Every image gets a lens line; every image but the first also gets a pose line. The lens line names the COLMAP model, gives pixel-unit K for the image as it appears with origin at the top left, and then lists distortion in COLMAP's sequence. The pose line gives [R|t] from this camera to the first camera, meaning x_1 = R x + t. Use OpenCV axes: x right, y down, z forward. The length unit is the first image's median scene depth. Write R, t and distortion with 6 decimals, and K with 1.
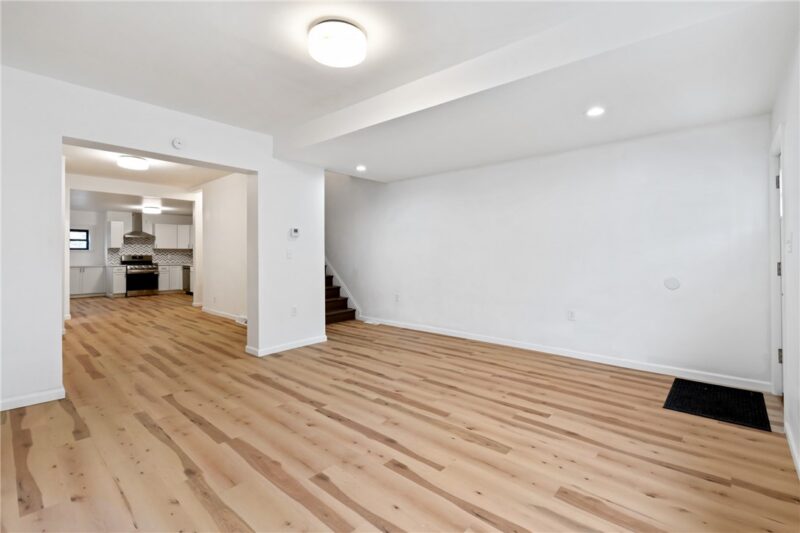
lens RADIAL K [[362.3, 0, 395.8], [0, 362.3, 251.0], [0, 0, 1]] dist [-0.010138, 0.000493]
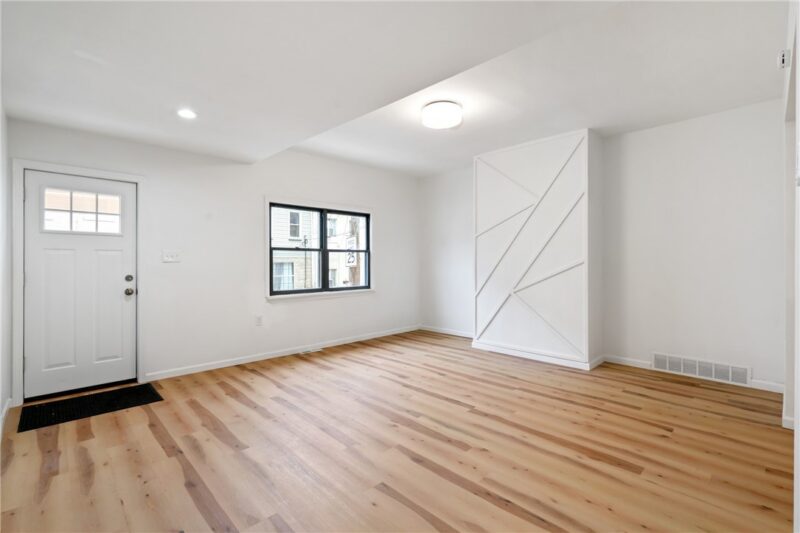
lens RADIAL K [[362.3, 0, 396.3], [0, 362.3, 264.3], [0, 0, 1]] dist [-0.010138, 0.000493]
pose [[-0.997453, 0.006234, 0.071056, -0.069903], [0.006265, 0.999980, 0.000207, 0.015651], [-0.071053, 0.000651, -0.997472, 2.111496]]
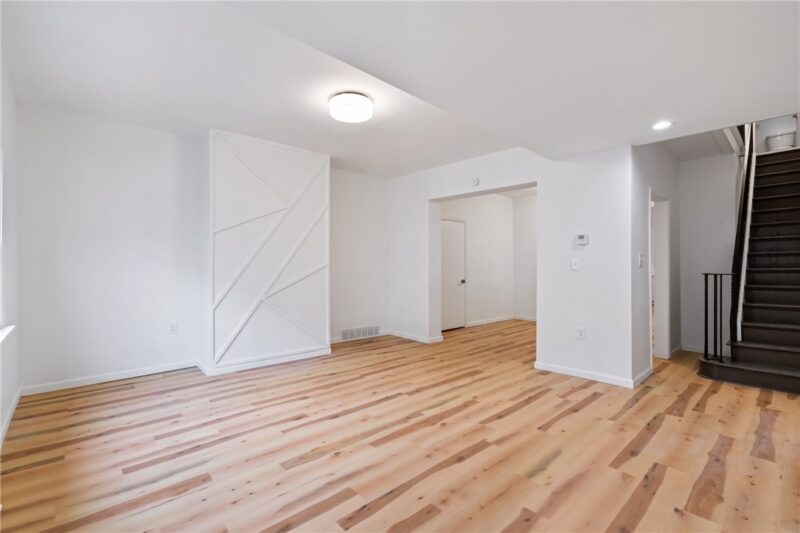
lens RADIAL K [[362.3, 0, 399.2], [0, 362.3, 264.1], [0, 0, 1]] dist [-0.010138, 0.000493]
pose [[-0.092543, 0.001146, -0.995708, 1.004020], [0.004742, 0.999989, 0.000710, 0.005679], [0.995697, -0.004656, -0.092547, 1.124847]]
